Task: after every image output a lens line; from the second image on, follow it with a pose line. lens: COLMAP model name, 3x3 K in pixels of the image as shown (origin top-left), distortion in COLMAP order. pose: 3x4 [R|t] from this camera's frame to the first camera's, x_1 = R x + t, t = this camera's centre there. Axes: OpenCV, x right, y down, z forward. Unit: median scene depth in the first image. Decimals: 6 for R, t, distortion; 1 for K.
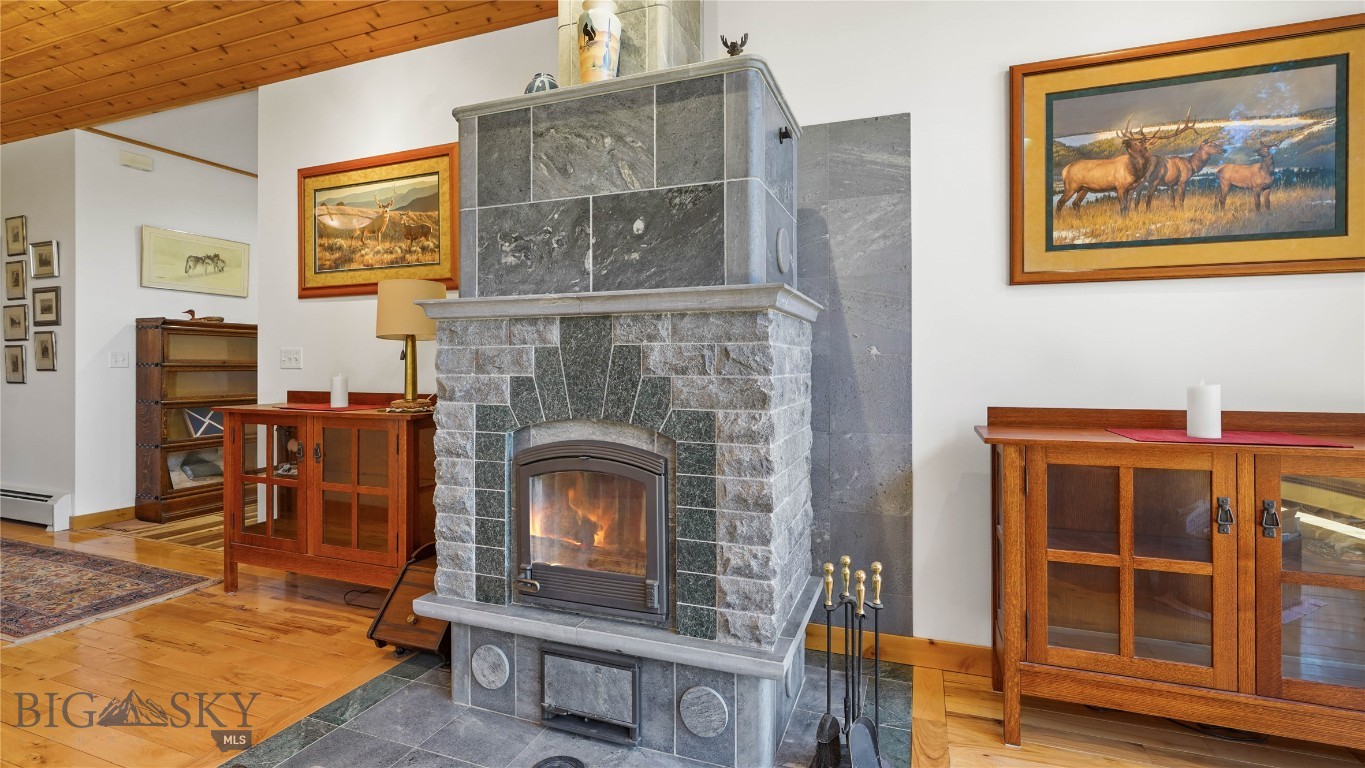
lens RADIAL K [[620.7, 0, 683.8], [0, 620.7, 368.8], [0, 0, 1]] dist [-0.018493, 0.005987]
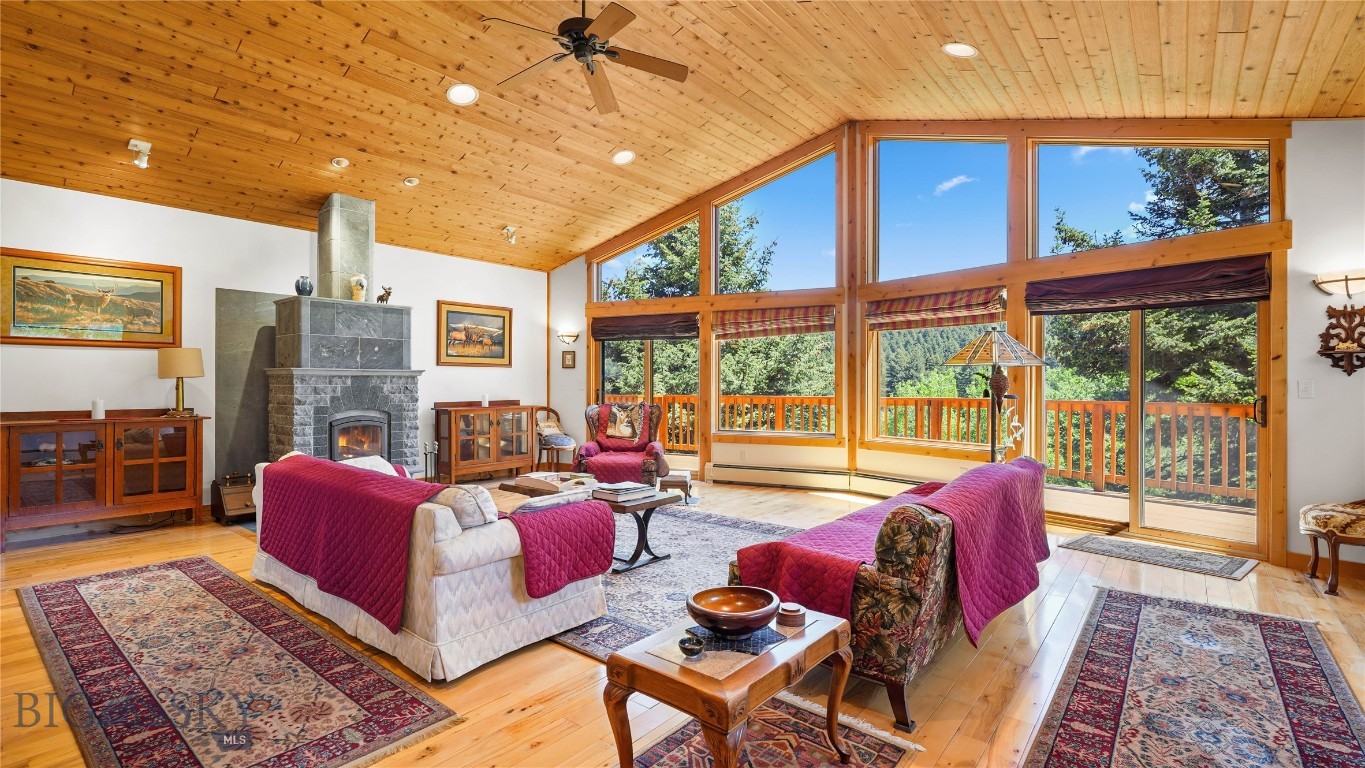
lens RADIAL K [[620.7, 0, 691.9], [0, 620.7, 377.7], [0, 0, 1]] dist [-0.018493, 0.005987]
pose [[0.308180, 0.009287, 0.951283, -2.487633], [0.005848, 0.999915, -0.011656, -0.027899], [-0.951310, 0.009155, 0.308099, -1.488093]]
